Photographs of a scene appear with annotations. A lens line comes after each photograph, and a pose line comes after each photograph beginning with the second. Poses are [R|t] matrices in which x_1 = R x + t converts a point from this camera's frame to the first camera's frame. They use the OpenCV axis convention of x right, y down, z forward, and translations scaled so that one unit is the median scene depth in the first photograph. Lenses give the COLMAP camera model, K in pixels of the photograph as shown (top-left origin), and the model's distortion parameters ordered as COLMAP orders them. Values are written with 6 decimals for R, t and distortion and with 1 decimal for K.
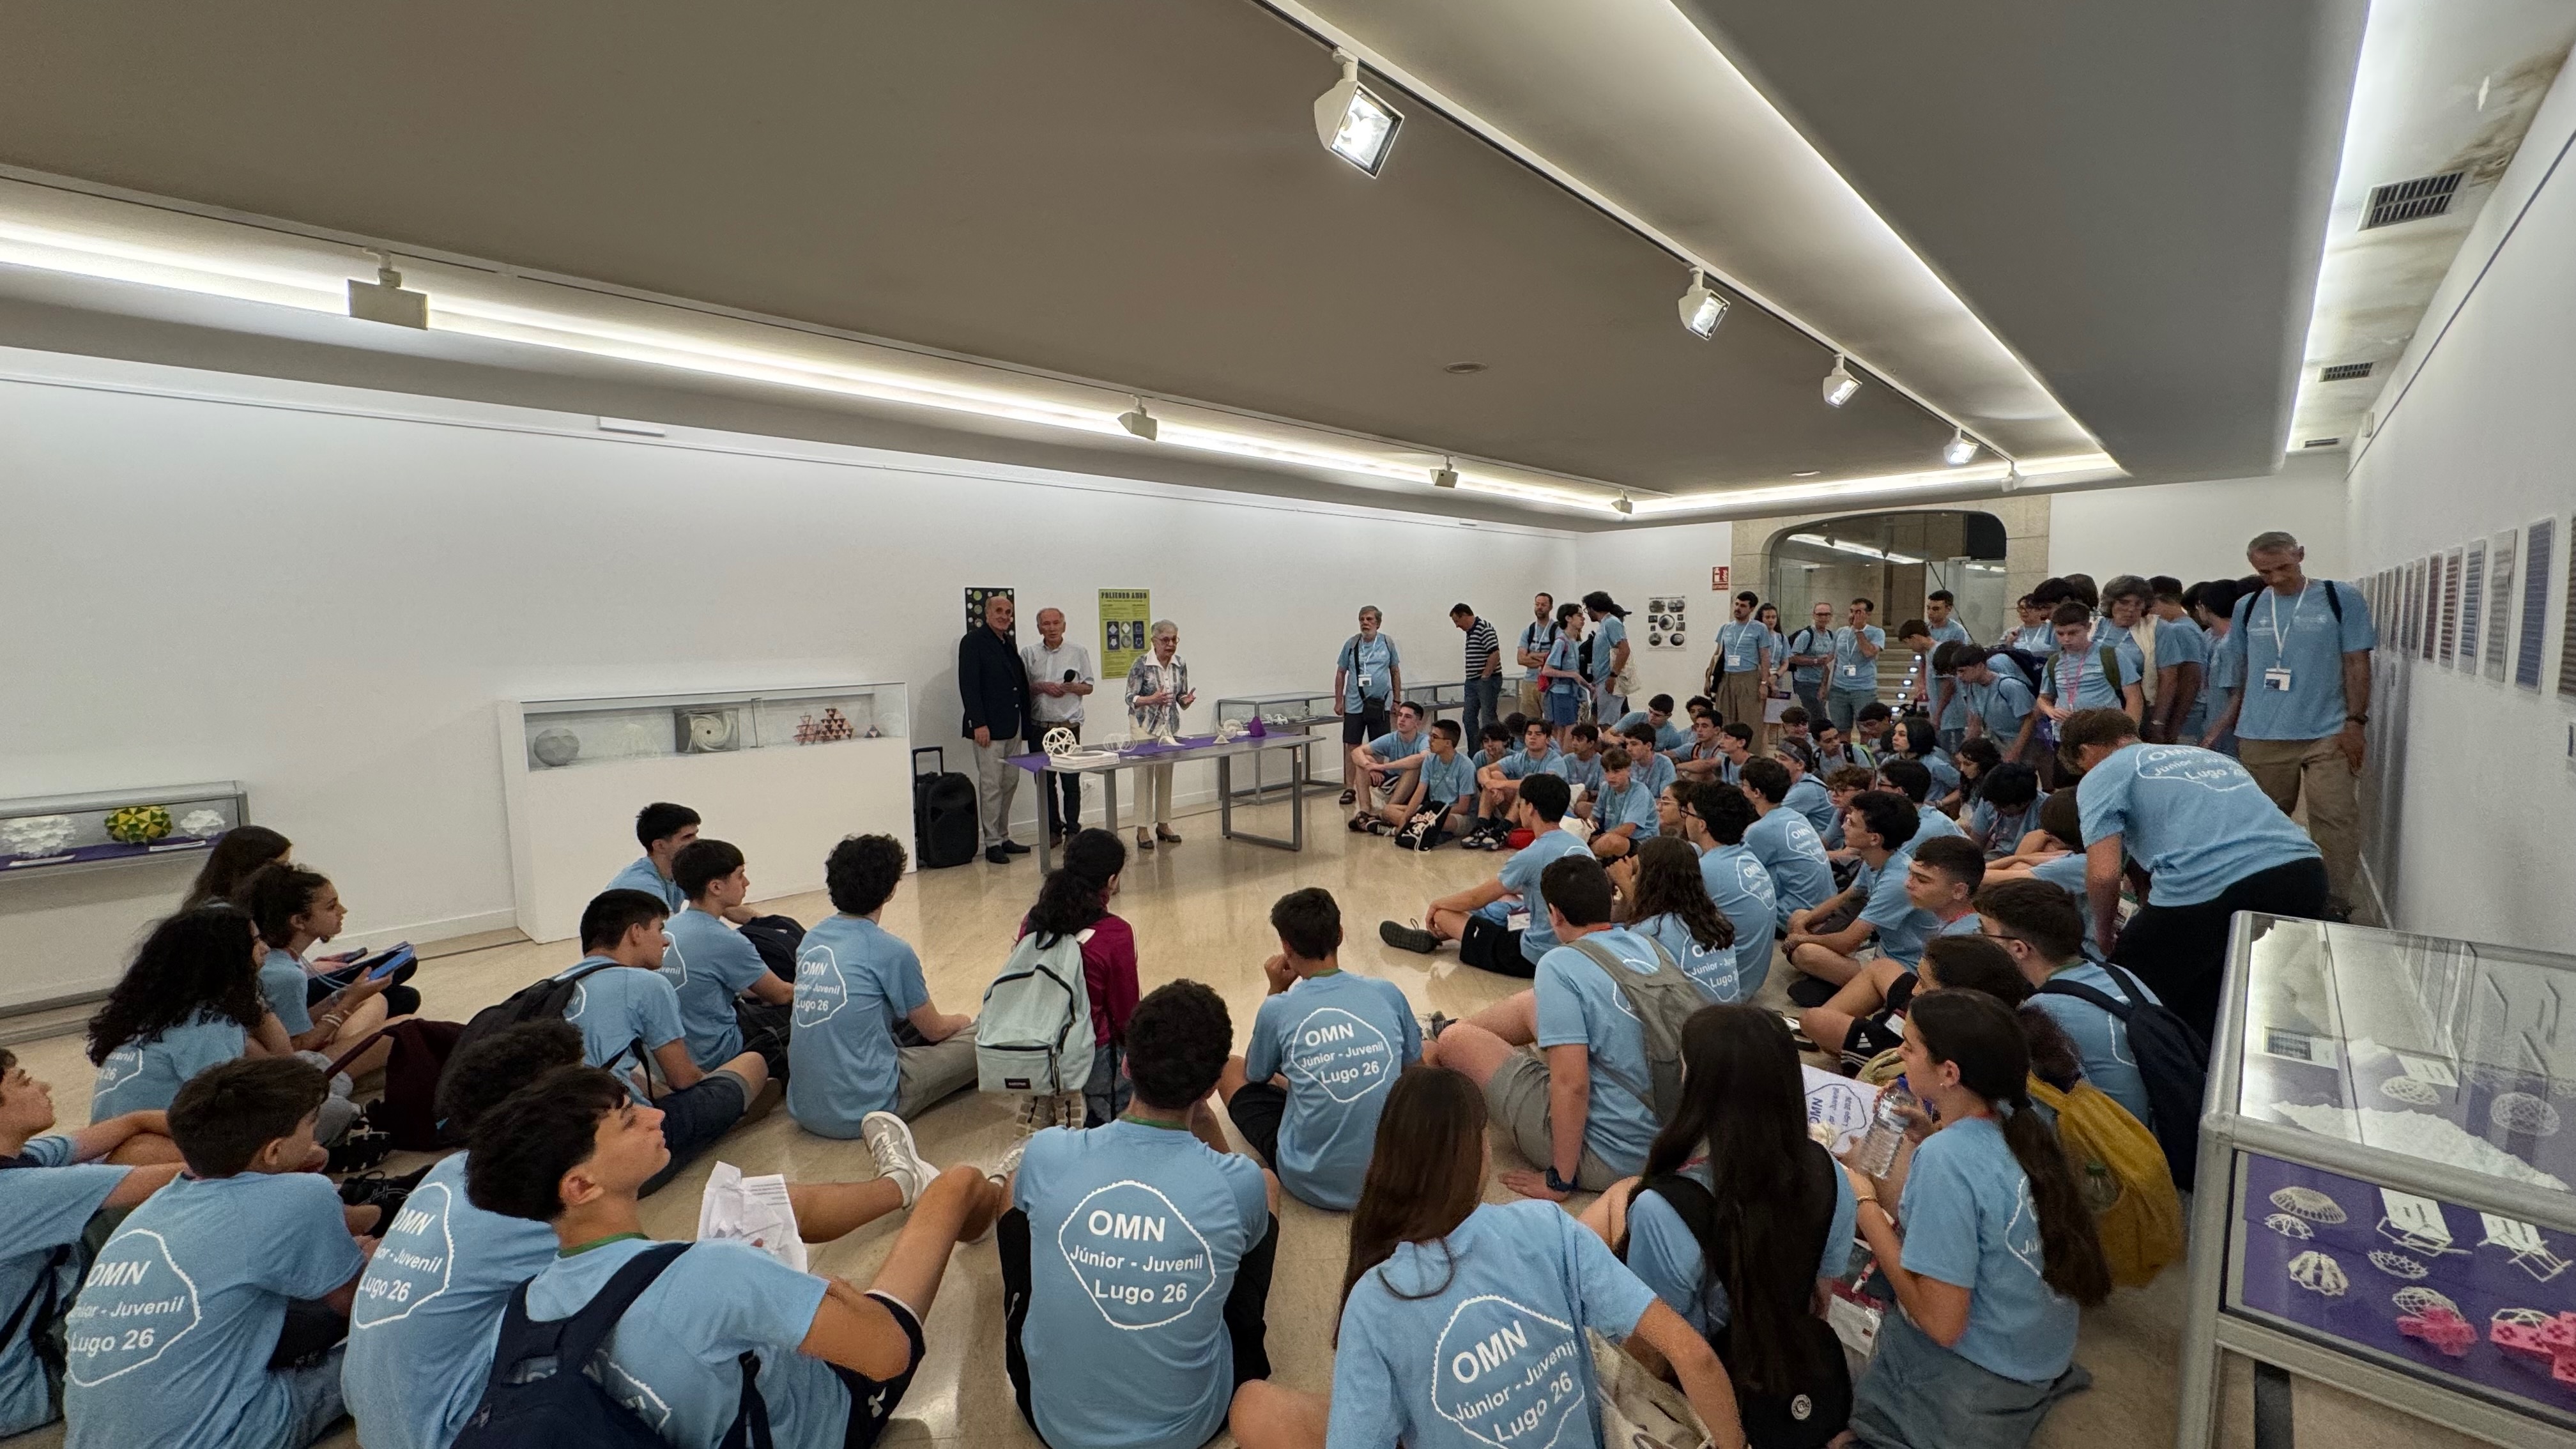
lens RADIAL K [[982.5, 0, 1288.0], [0, 982.5, 724.5], [0, 0, 1]] dist [0.000565, 0.000218]
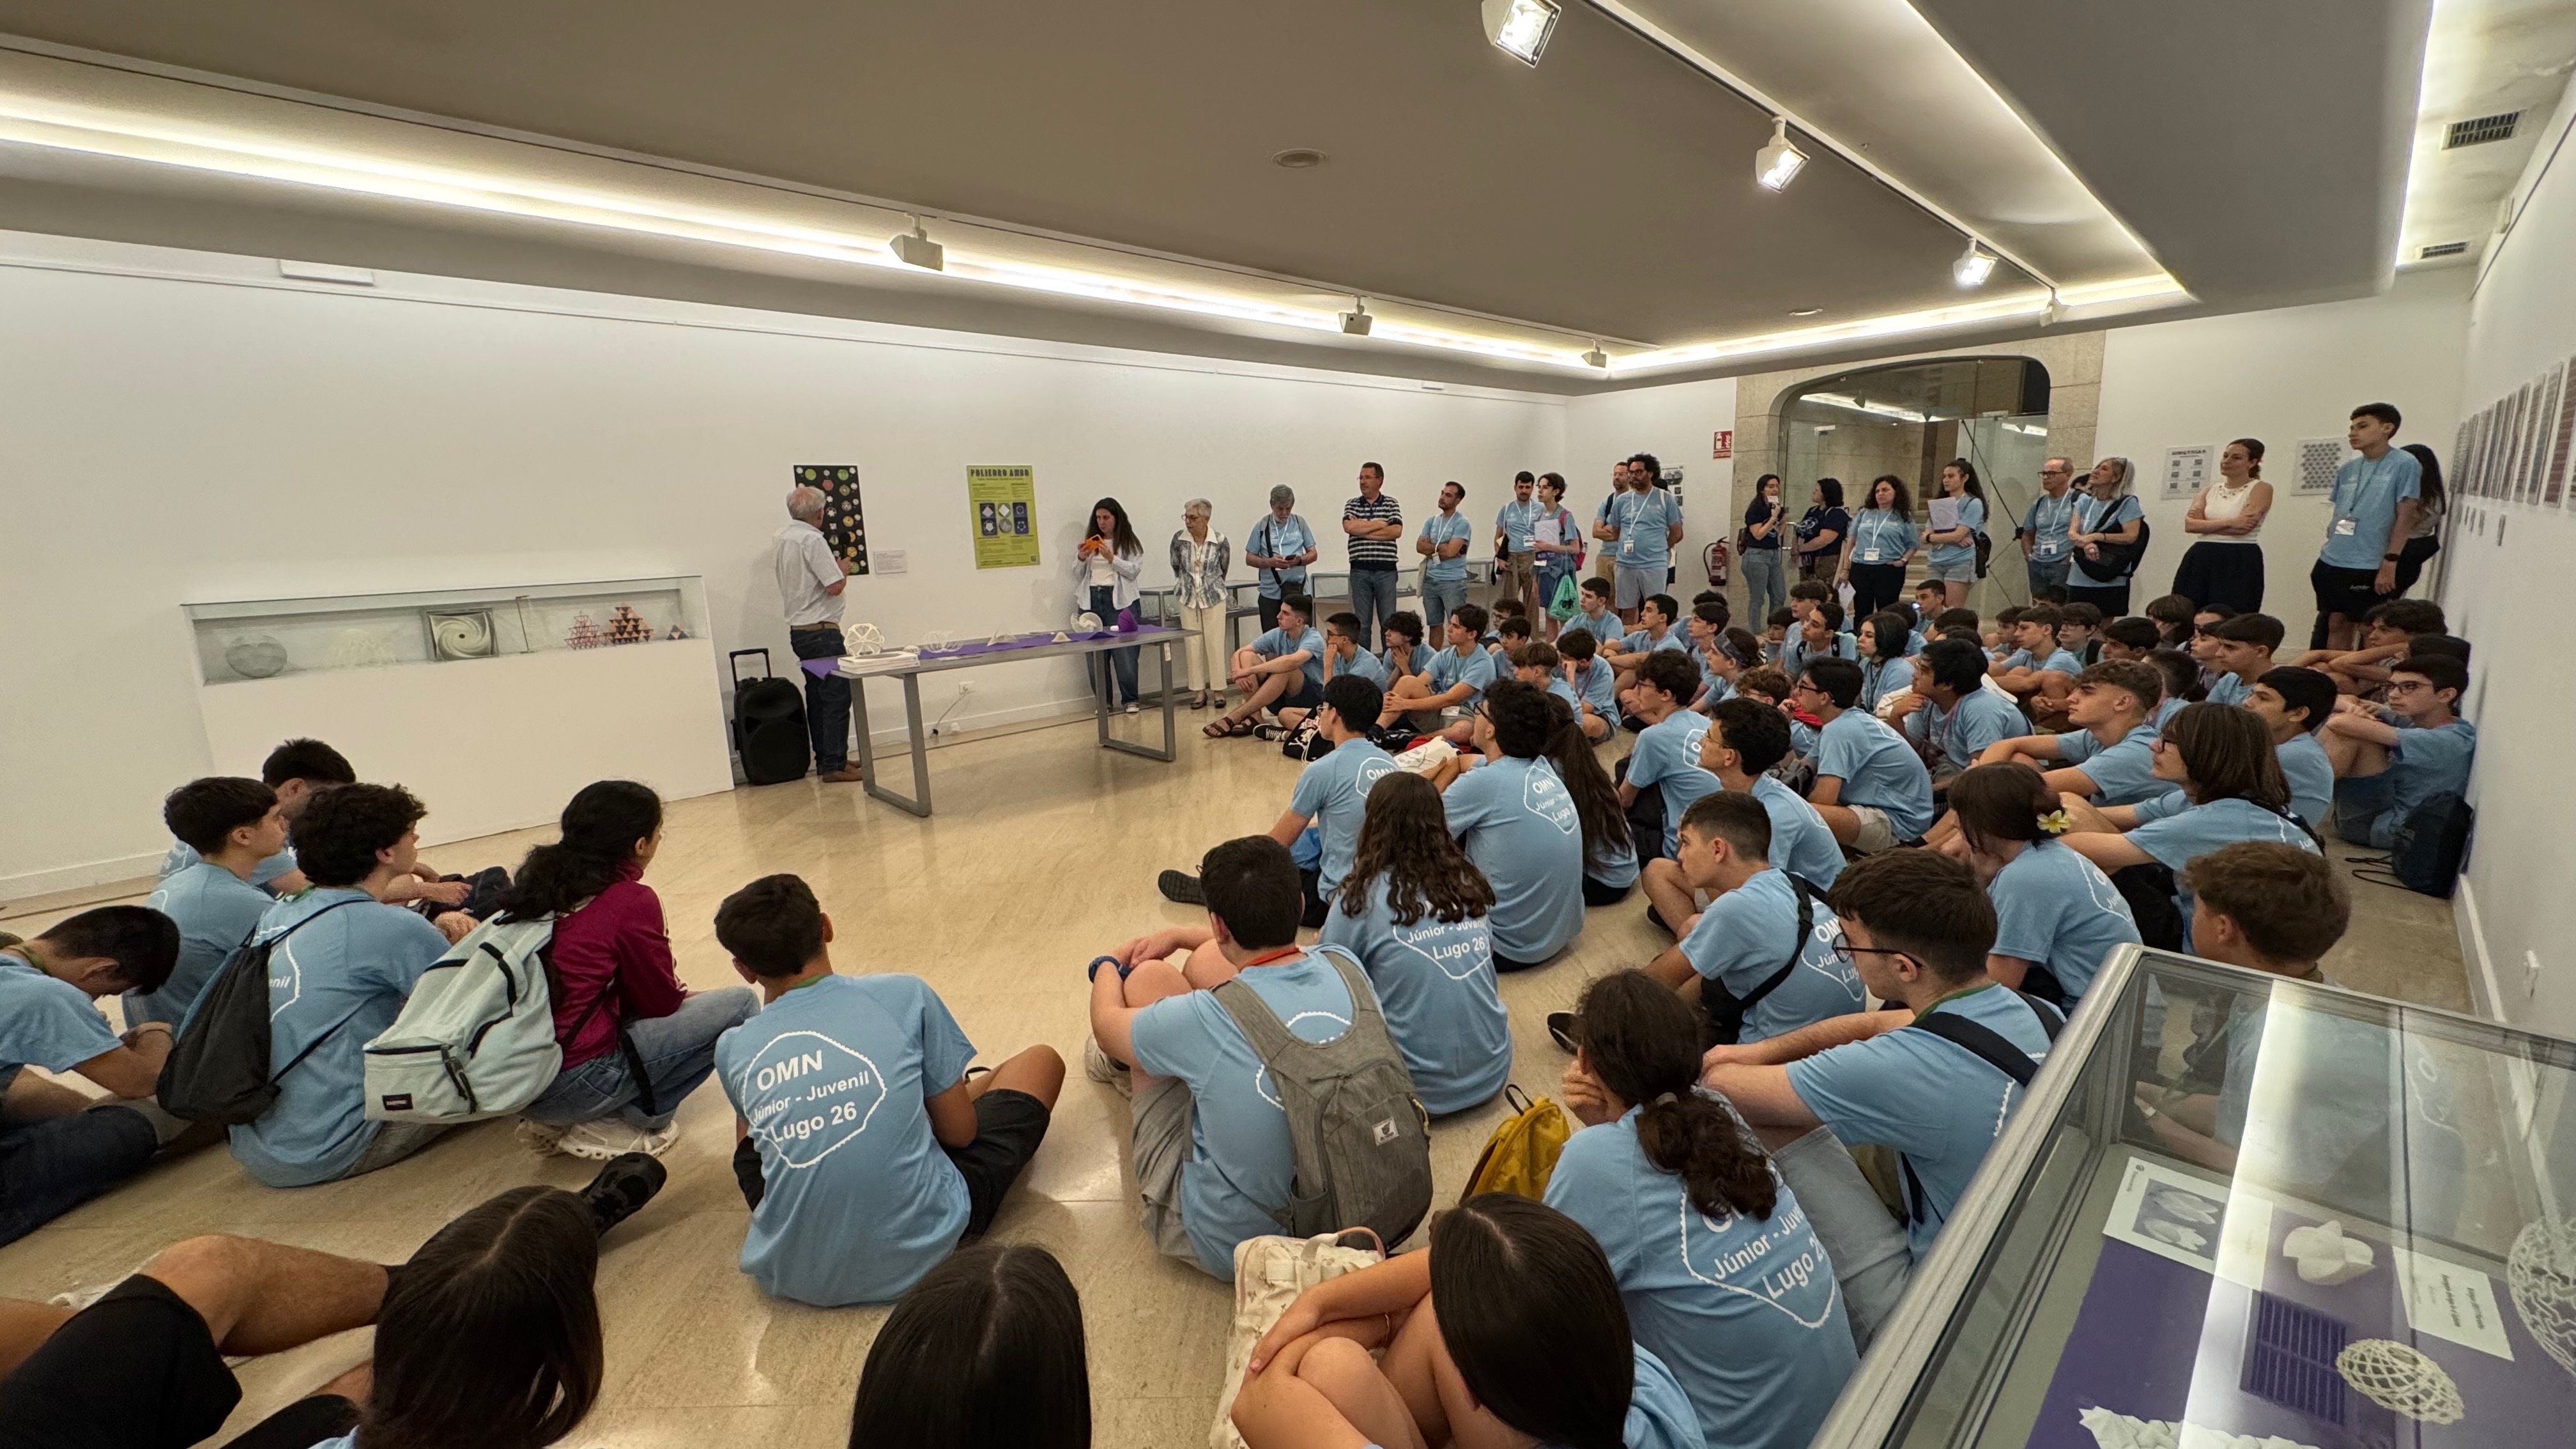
lens RADIAL K [[991.0, 0, 1288.0], [0, 991.0, 724.5], [0, 0, 1]] dist [-0.006071, 0.003600]
pose [[0.998977, -0.009215, -0.044280, 0.143860], [0.013935, 0.994107, 0.107500, 0.001426], [0.043028, -0.108007, 0.993218, 0.115848]]
